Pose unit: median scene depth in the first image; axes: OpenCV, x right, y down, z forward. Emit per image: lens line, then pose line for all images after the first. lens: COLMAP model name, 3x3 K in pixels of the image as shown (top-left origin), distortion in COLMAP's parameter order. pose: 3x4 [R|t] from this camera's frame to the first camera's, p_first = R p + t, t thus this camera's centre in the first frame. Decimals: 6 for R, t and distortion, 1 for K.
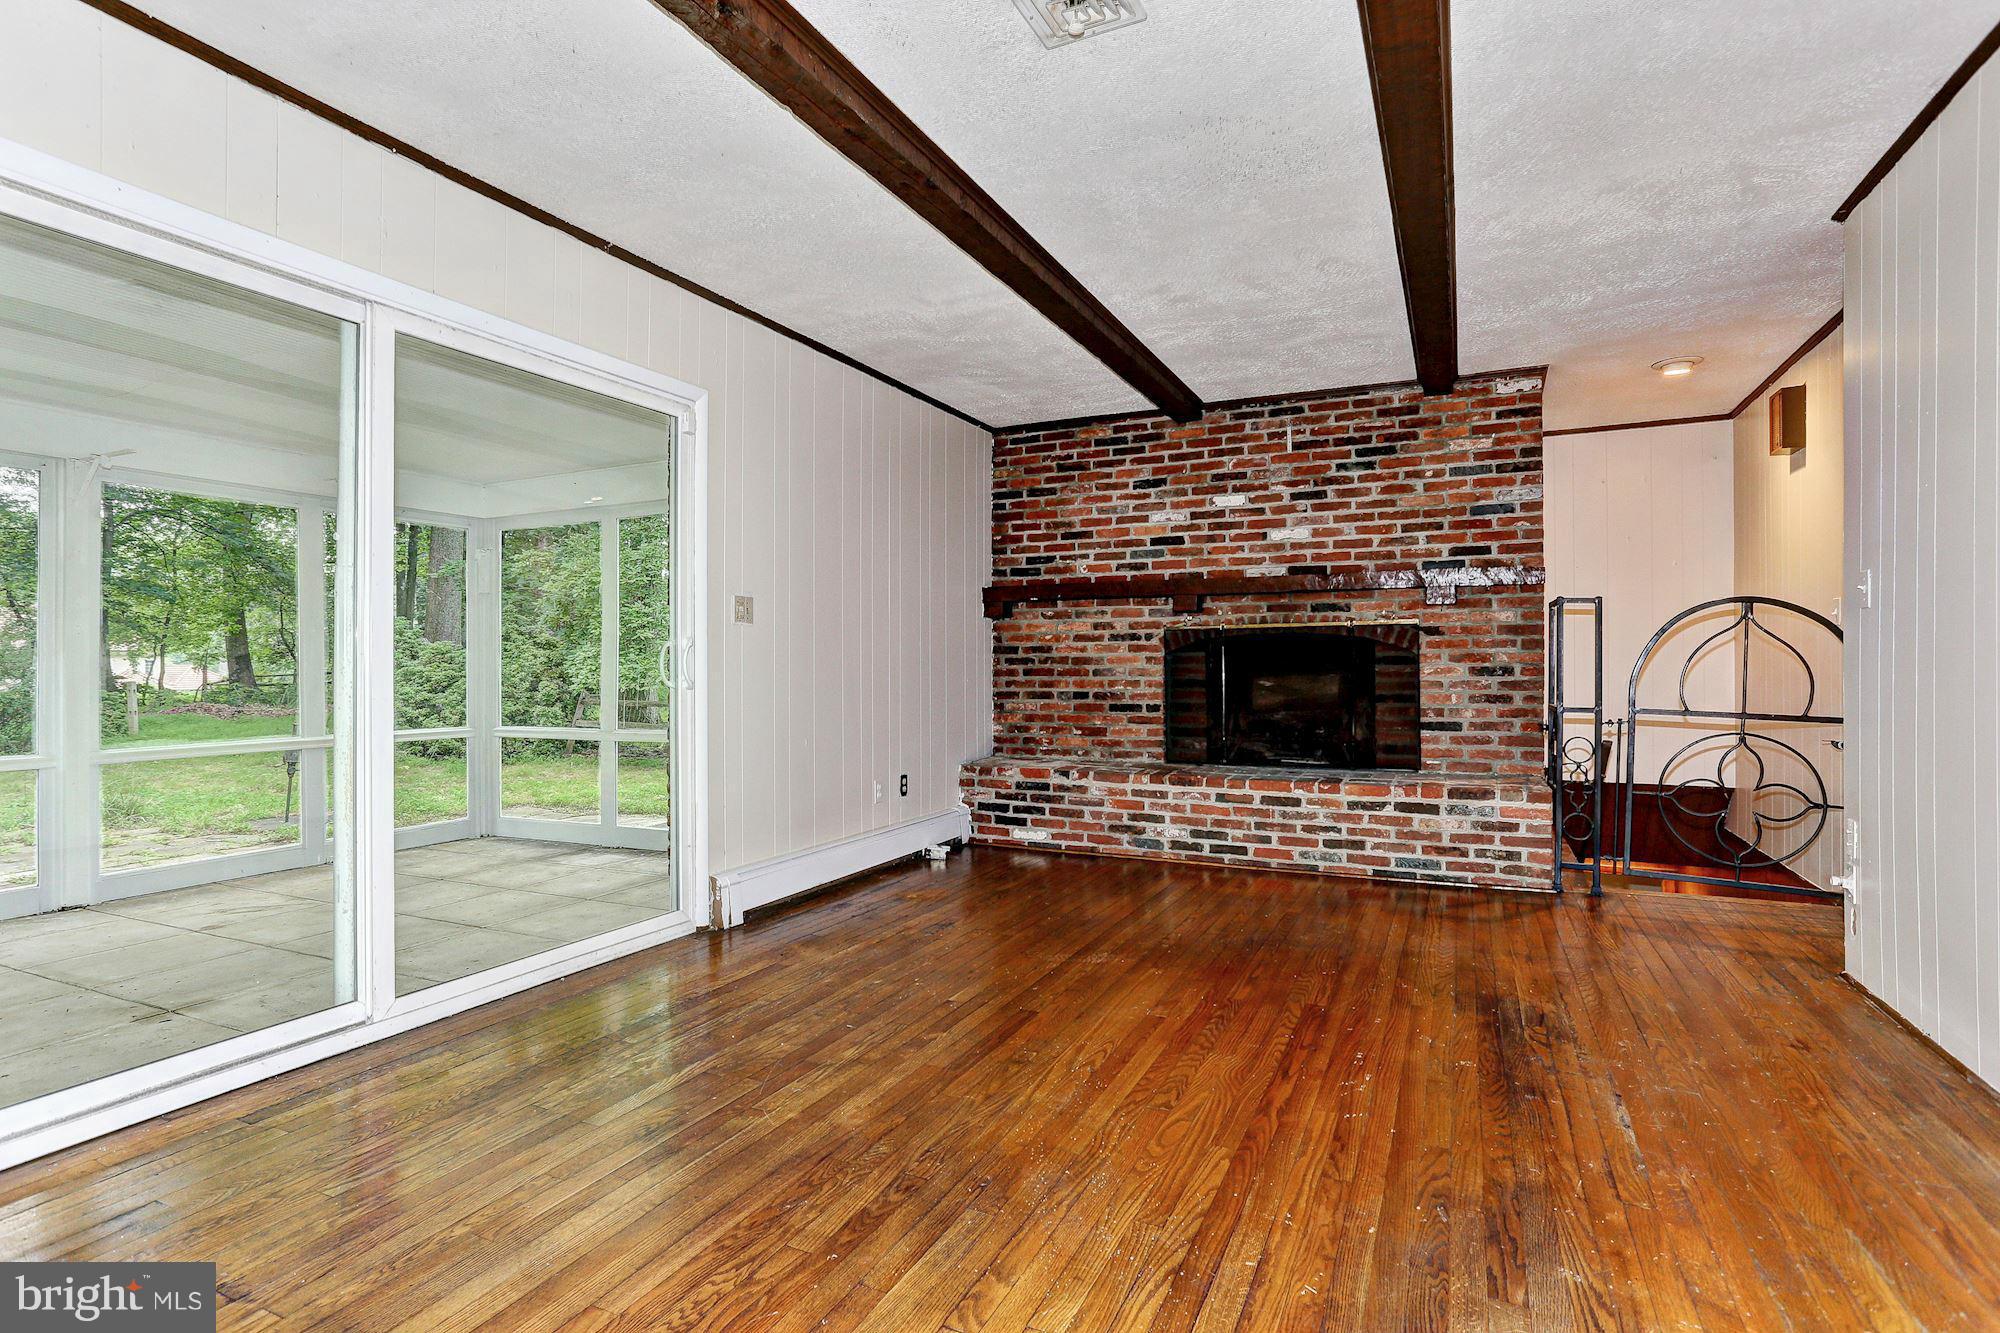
lens RADIAL K [[966.1, 0, 991.6], [0, 966.1, 663.5], [0, 0, 1]] dist [-0.017196, 0.000391]
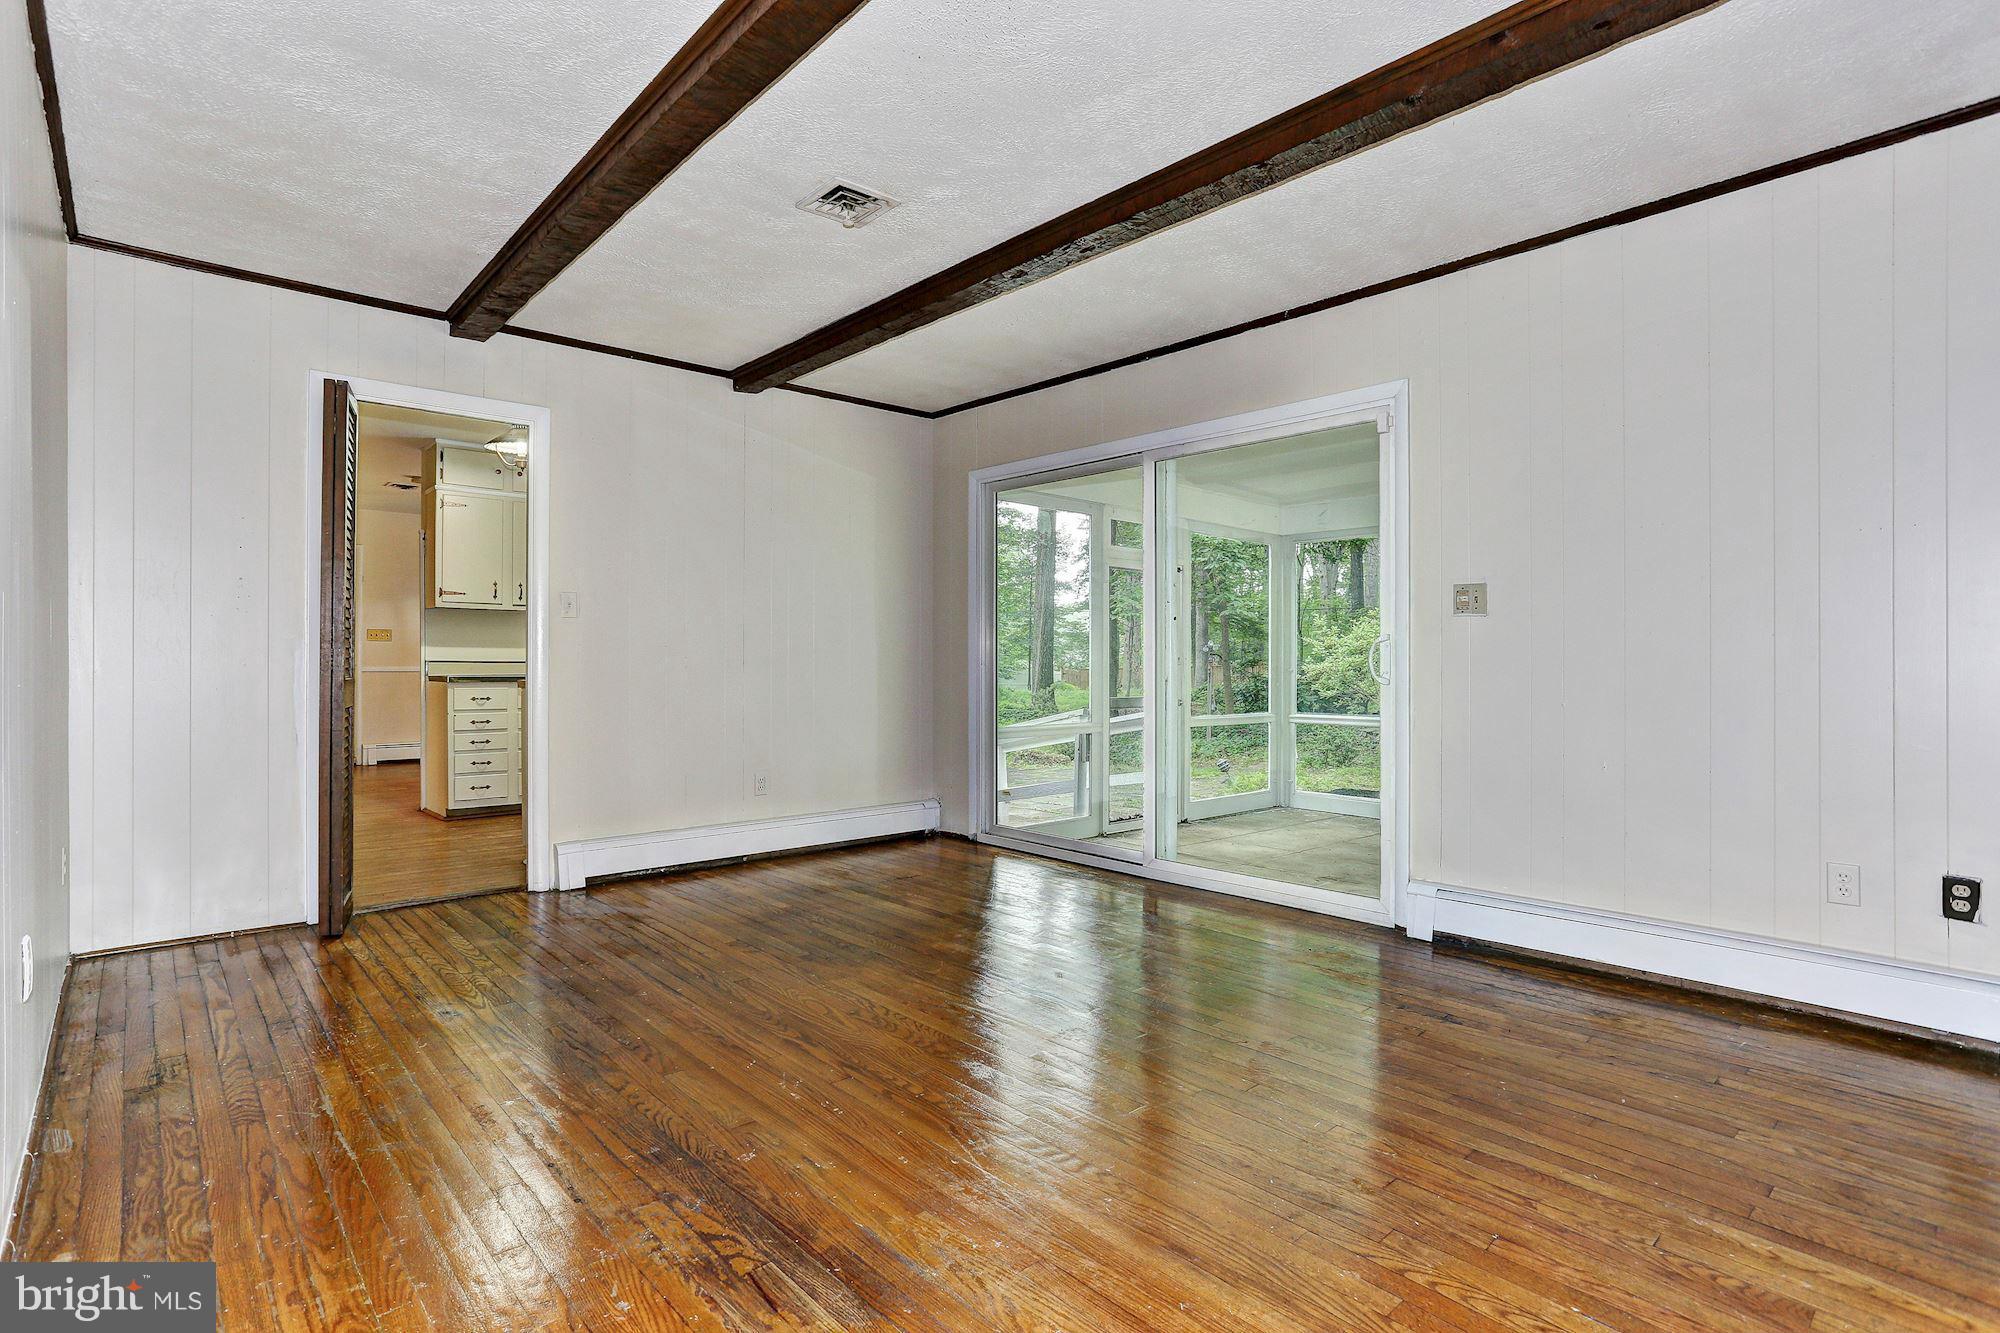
lens RADIAL K [[966.1, 0, 991.6], [0, 966.1, 663.5], [0, 0, 1]] dist [-0.017196, 0.000391]
pose [[-0.370419, 0.004670, -0.928853, 0.914563], [0.003504, 0.999987, 0.003631, -0.001918], [0.928858, -0.001910, -0.370431, 1.164970]]
